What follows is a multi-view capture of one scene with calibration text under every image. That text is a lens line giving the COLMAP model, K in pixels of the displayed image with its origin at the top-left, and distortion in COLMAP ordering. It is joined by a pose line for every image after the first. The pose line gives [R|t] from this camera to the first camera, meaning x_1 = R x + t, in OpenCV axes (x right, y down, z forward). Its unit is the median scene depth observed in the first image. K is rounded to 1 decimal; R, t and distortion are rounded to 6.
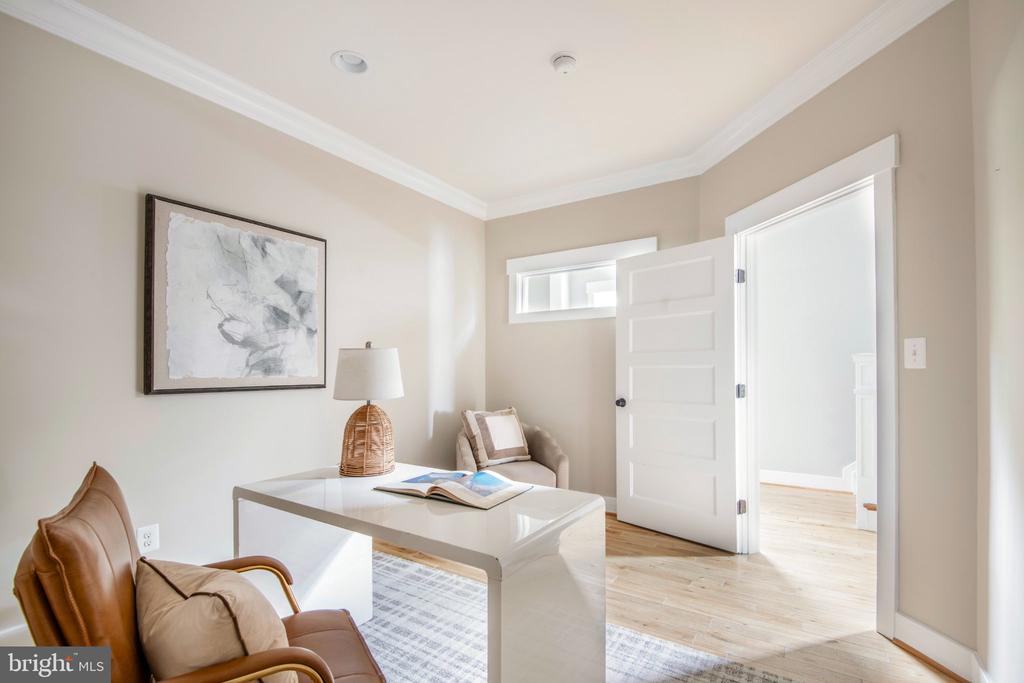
lens RADIAL K [[469.8, 0, 517.2], [0, 469.8, 365.7], [0, 0, 1]] dist [0.012544, -0.009553]
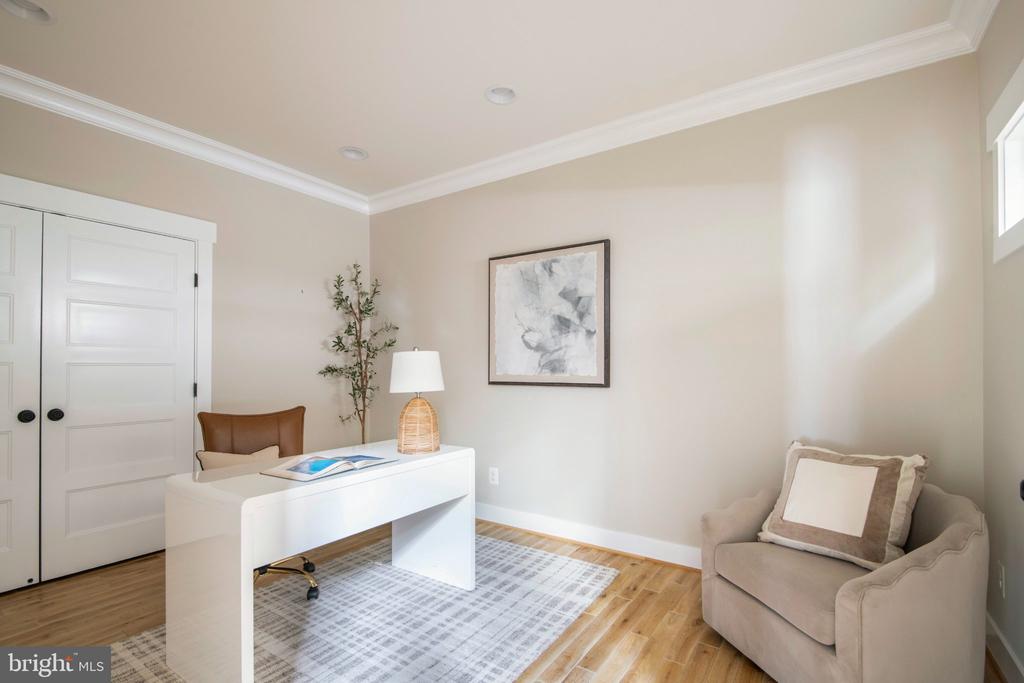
lens RADIAL K [[469.8, 0, 519.6], [0, 469.8, 364.7], [0, 0, 1]] dist [0.012544, -0.009553]
pose [[-0.013761, -0.017140, -0.999758, 0.661514], [-0.002940, 0.999849, -0.017101, 0.017936], [0.999901, 0.002704, -0.013809, 0.925958]]
